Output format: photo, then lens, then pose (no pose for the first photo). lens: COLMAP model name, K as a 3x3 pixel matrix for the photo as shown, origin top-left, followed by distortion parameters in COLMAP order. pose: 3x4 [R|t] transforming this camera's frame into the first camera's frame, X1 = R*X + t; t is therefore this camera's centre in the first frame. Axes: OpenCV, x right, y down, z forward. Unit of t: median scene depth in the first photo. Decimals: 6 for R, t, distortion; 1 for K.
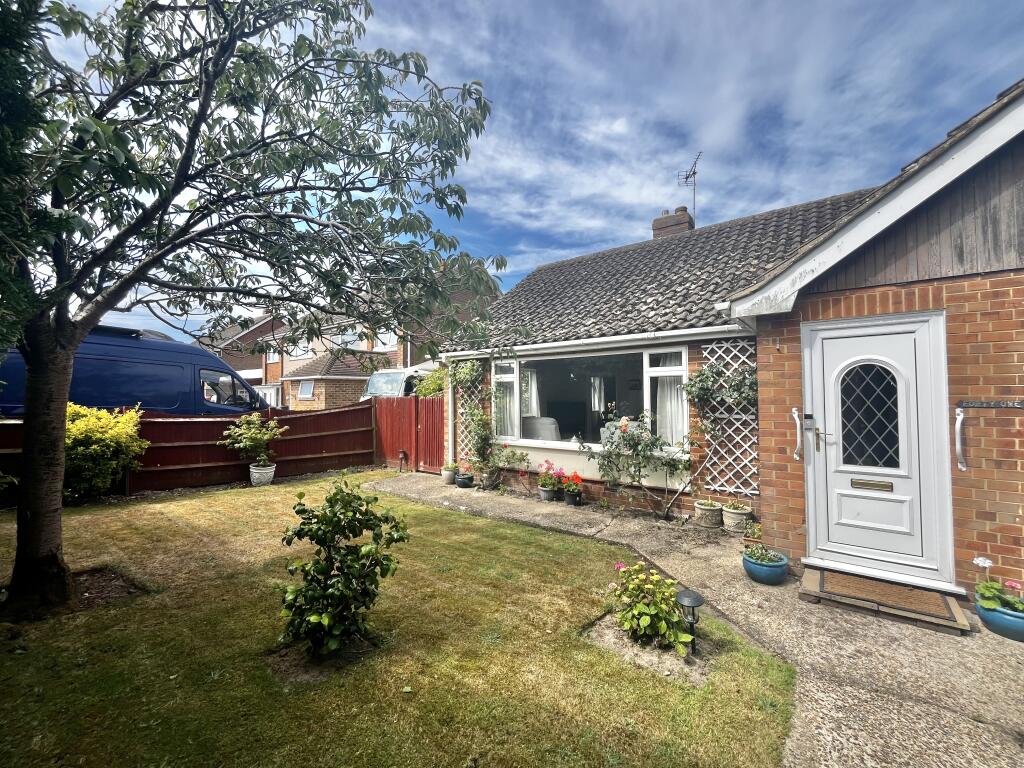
lens RADIAL K [[417.6, 0, 507.2], [0, 417.6, 385.8], [0, 0, 1]] dist [-0.003548, 0.001818]
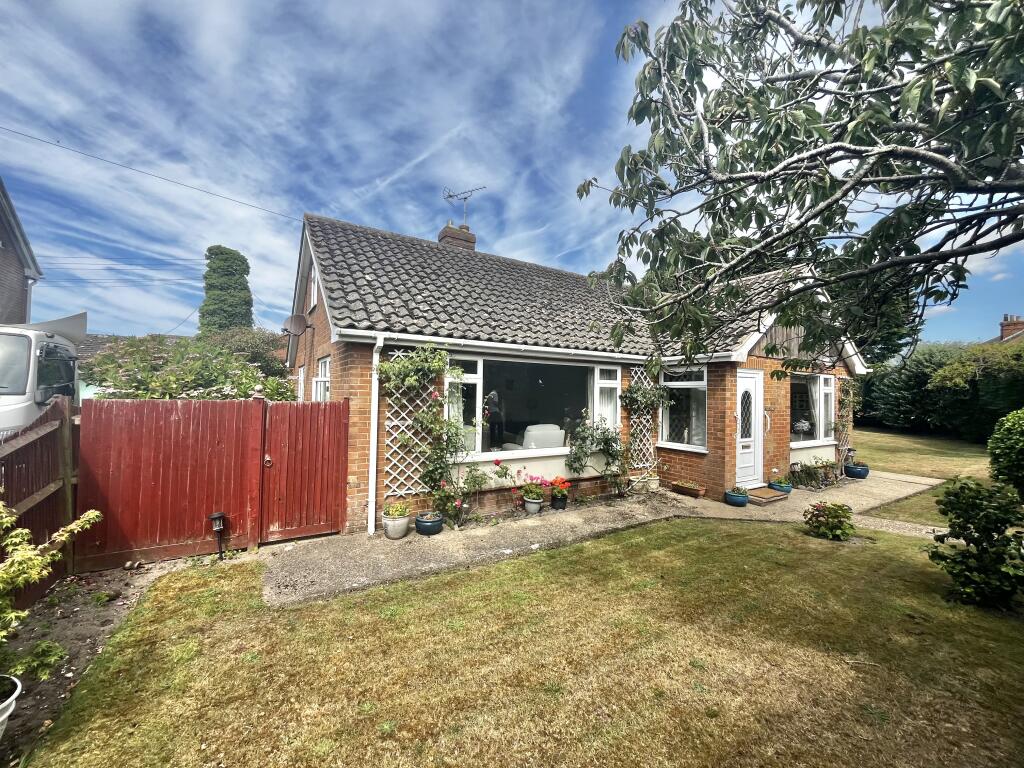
lens RADIAL K [[417.6, 0, 512.9], [0, 417.6, 386.3], [0, 0, 1]] dist [-0.003548, 0.001818]
pose [[0.326750, 0.032474, 0.944553, -0.943283], [-0.043276, 0.998875, -0.019371, 0.011171], [-0.944119, -0.034547, 0.327788, 0.864939]]
